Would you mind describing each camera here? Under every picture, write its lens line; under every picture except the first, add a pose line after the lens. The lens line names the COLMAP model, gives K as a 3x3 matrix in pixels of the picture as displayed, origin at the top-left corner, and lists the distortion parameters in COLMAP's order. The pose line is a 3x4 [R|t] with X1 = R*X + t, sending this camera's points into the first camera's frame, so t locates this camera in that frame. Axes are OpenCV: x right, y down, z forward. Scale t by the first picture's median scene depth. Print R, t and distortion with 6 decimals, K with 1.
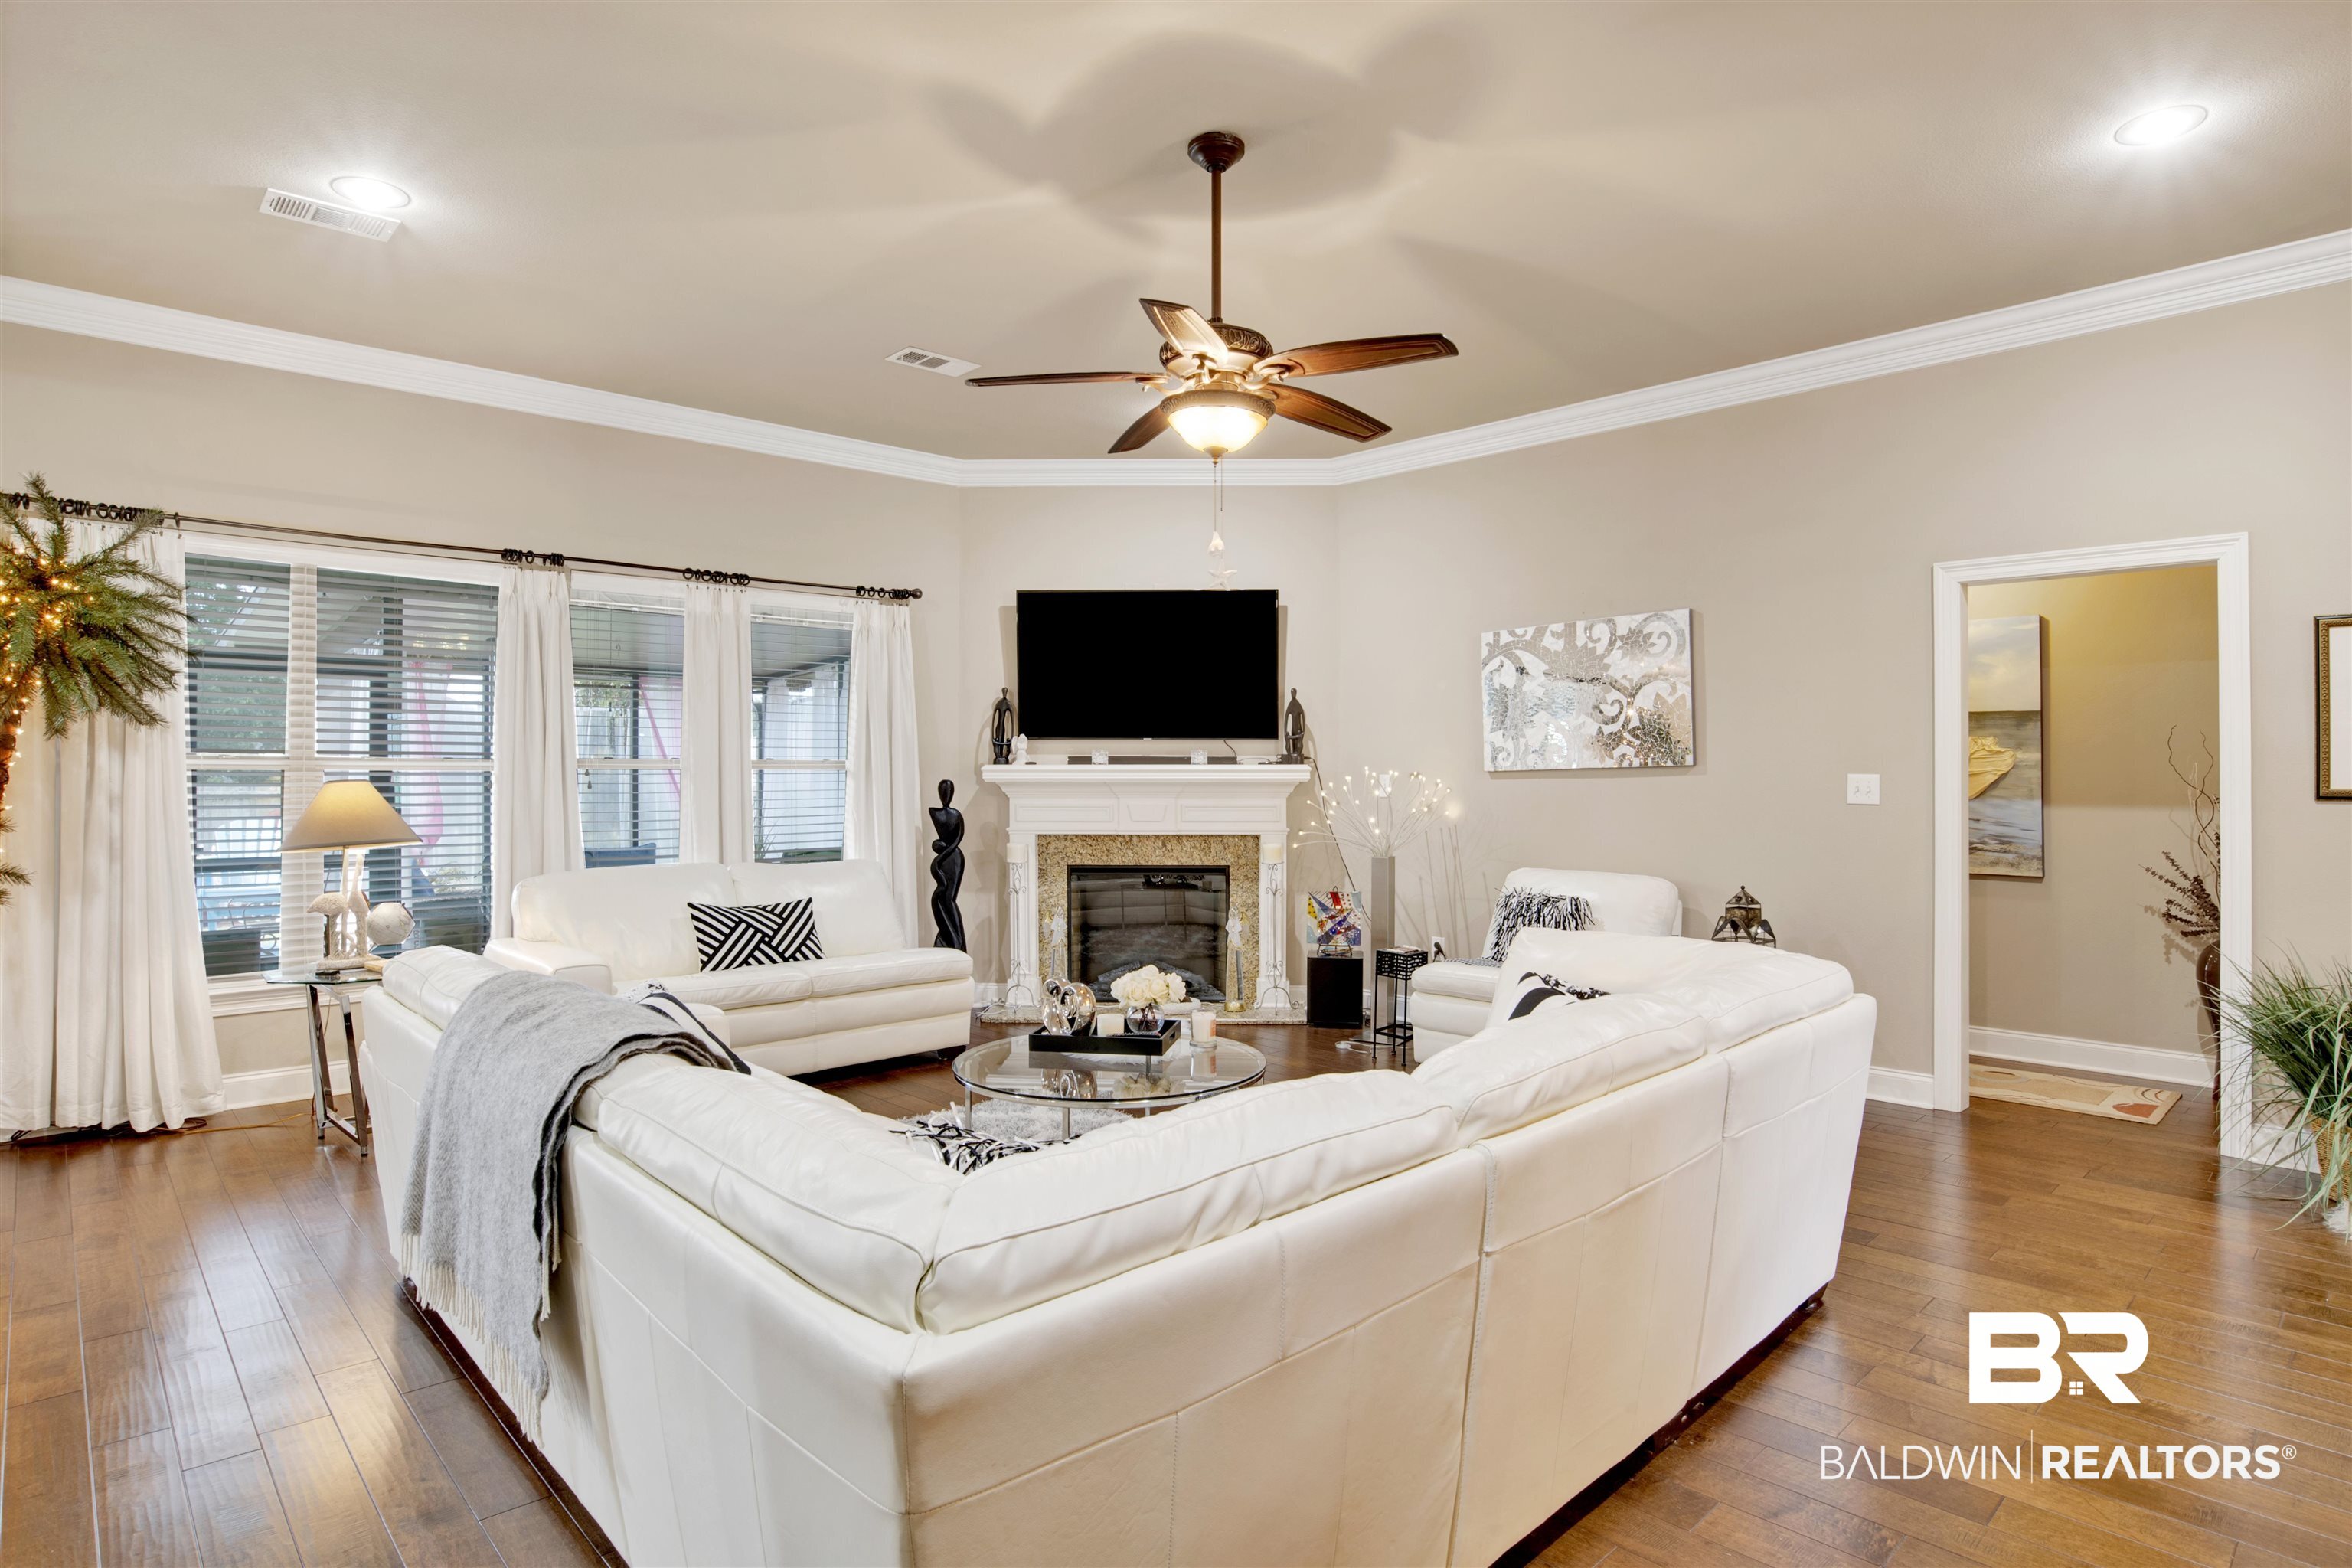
lens RADIAL K [[1259.6, 0, 1160.2], [0, 1259.6, 790.2], [0, 0, 1]] dist [-0.052323, 0.006060]
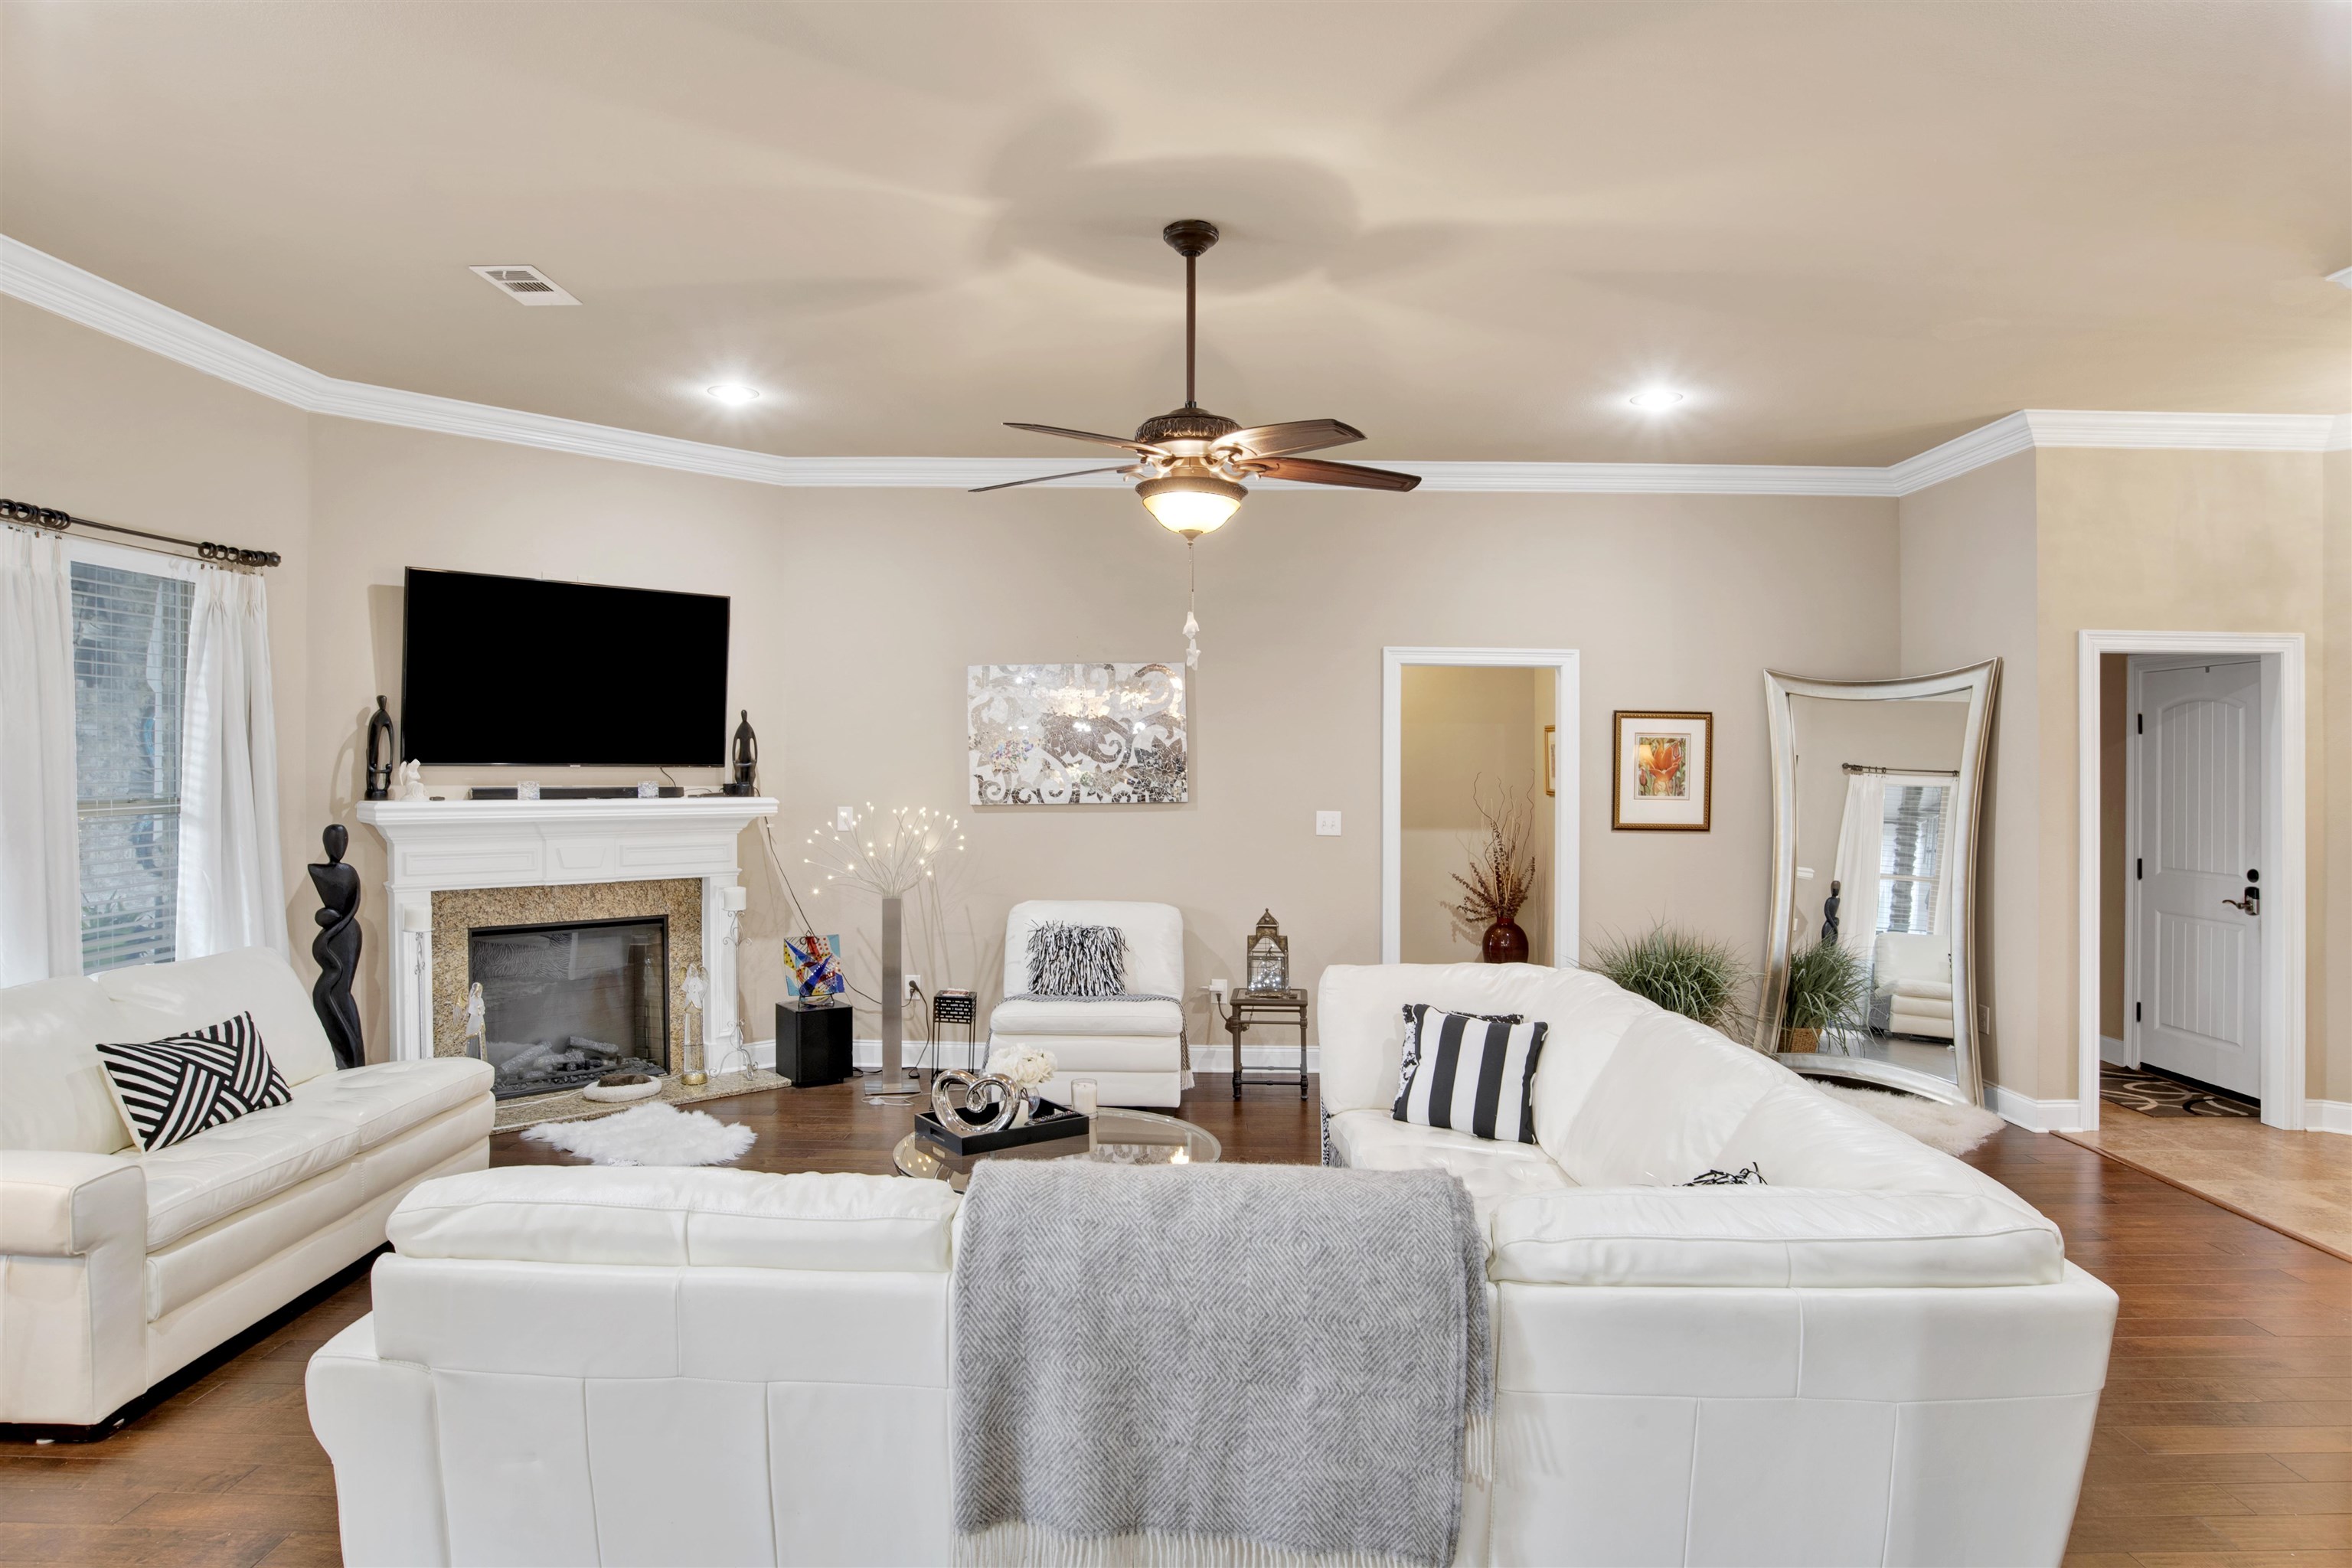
lens RADIAL K [[1389.5, 0, 1171.9], [0, 1389.5, 783.1], [0, 0, 1]] dist [-0.044814, 0.008054]
pose [[0.691815, -0.004792, 0.722059, -0.409591], [0.000343, 0.999980, 0.006308, -0.037501], [-0.722075, -0.004116, 0.691802, 0.116642]]
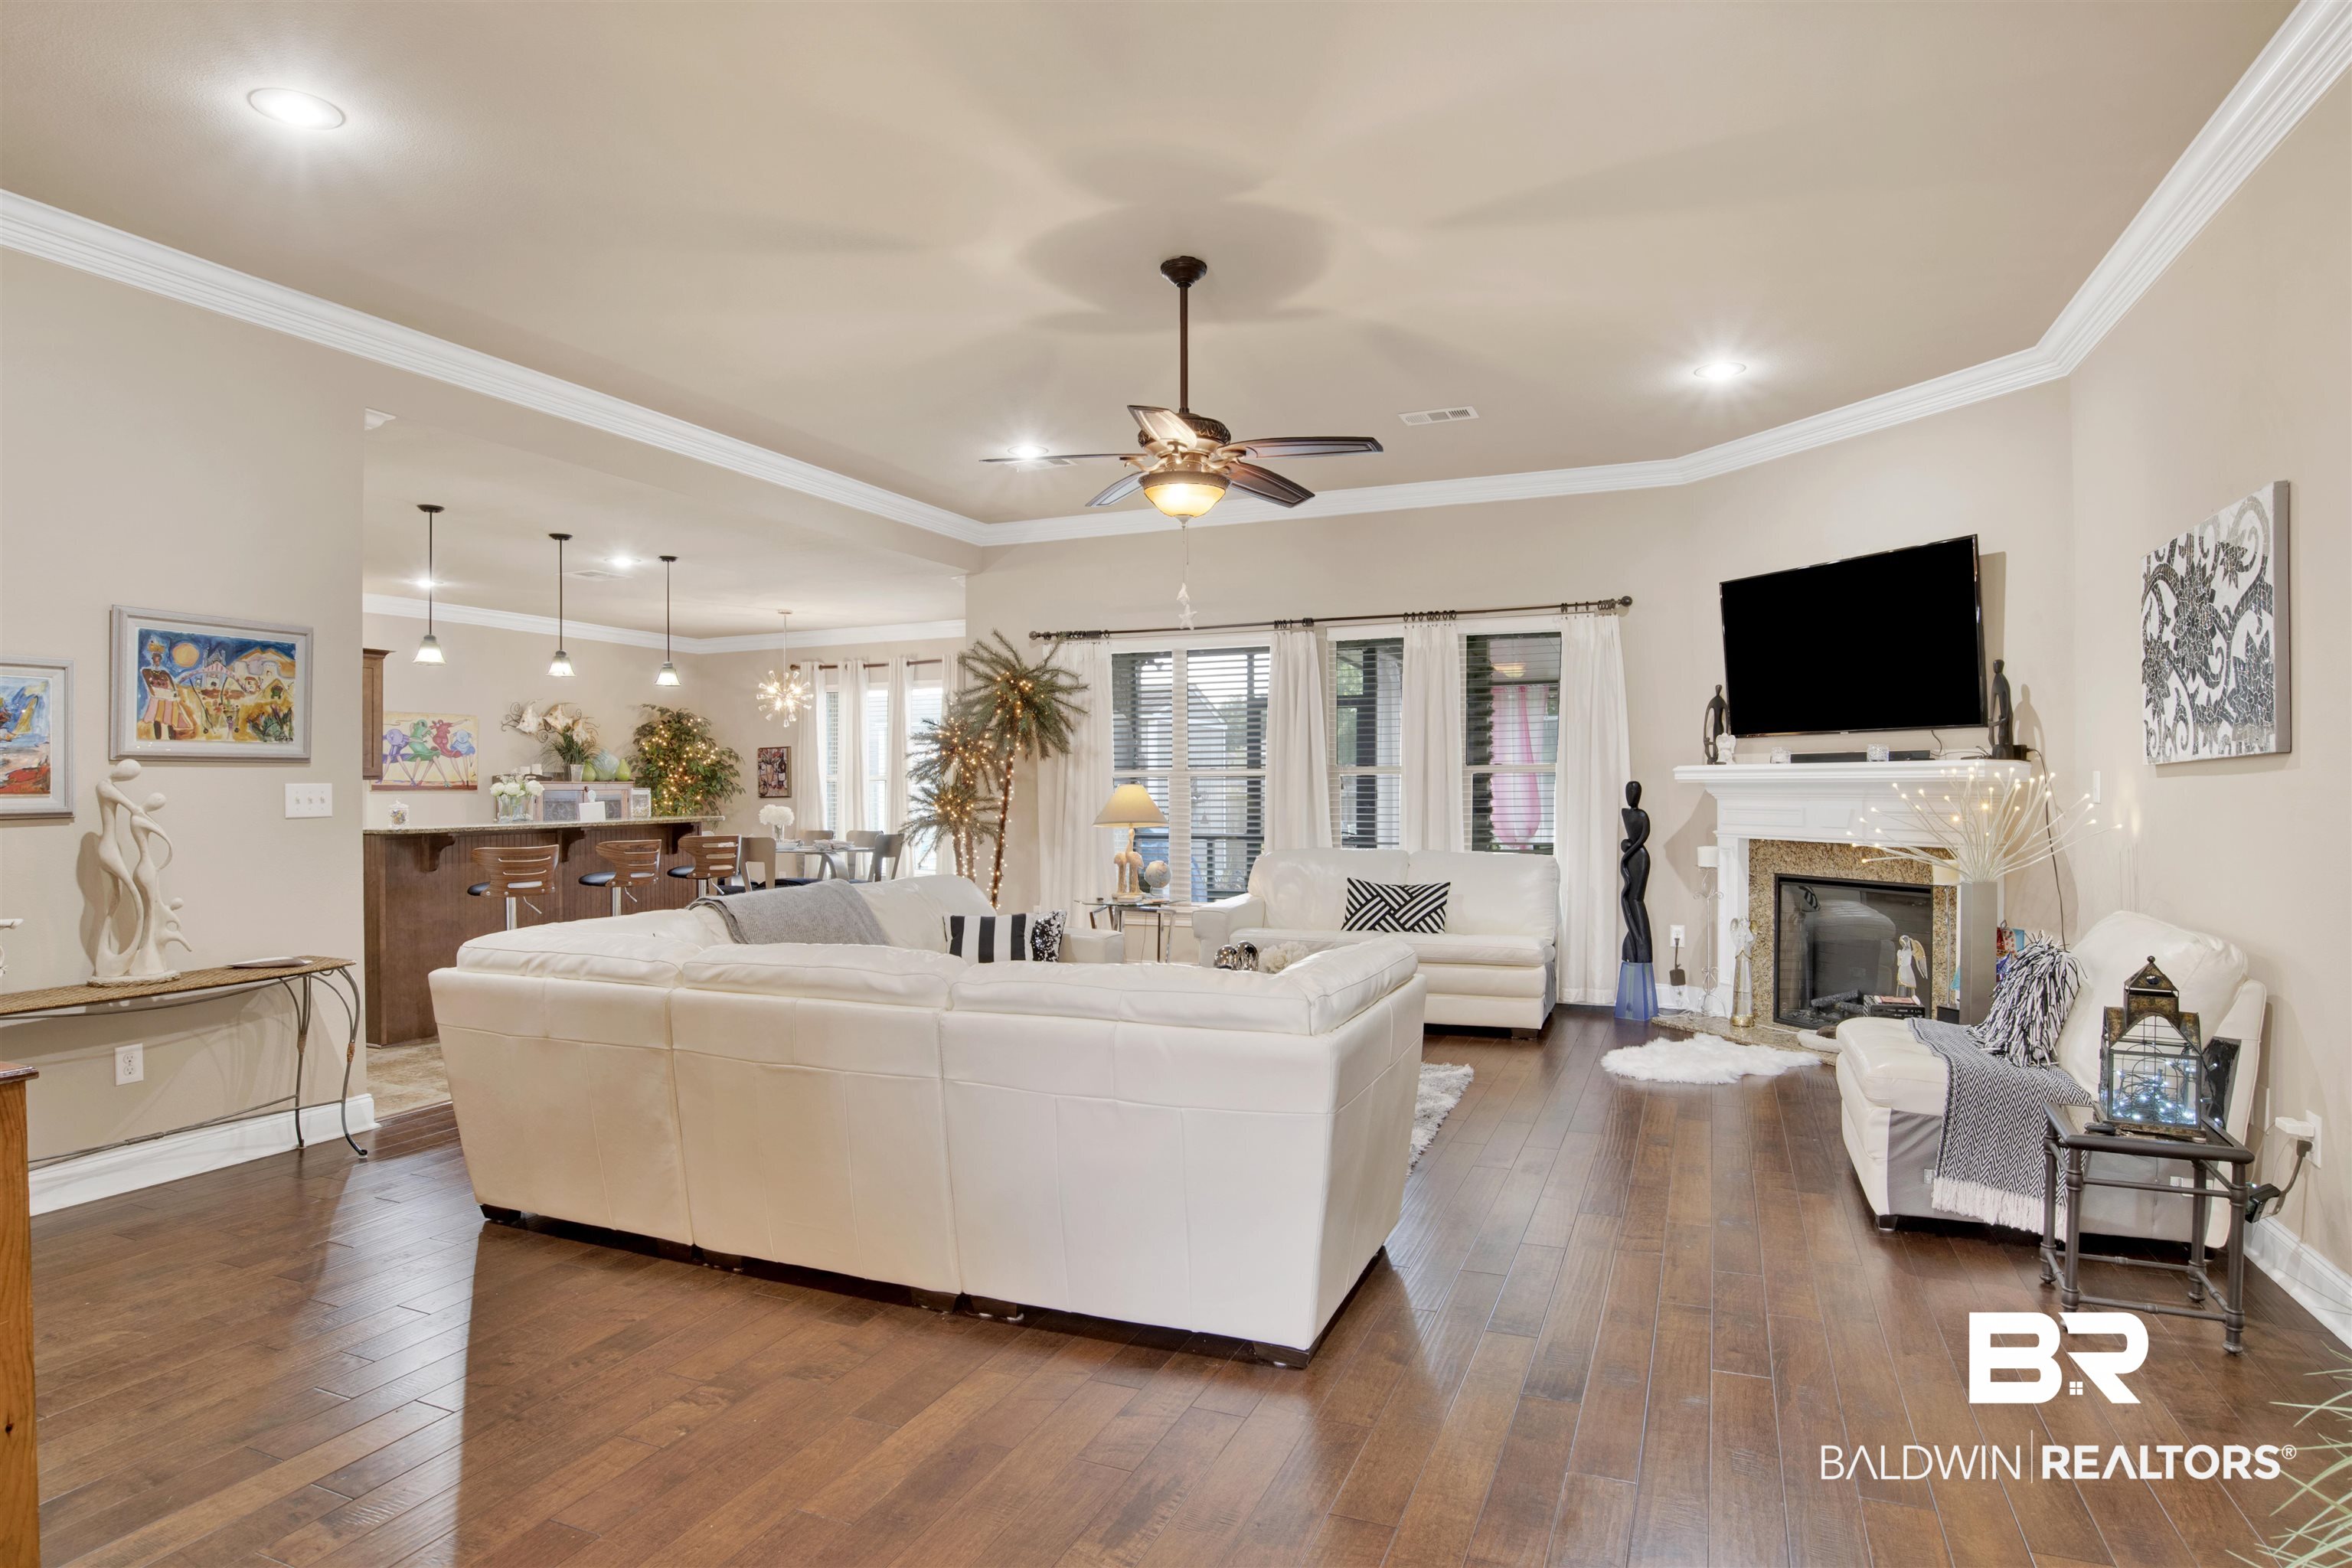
lens RADIAL K [[1259.6, 0, 1192.9], [0, 1259.6, 794.3], [0, 0, 1]] dist [-0.052323, 0.006060]
pose [[0.420012, 0.006341, -0.907496, 0.610174], [-0.002920, 0.999980, 0.005636, -0.002386], [0.907514, 0.000283, 0.420022, 0.253735]]
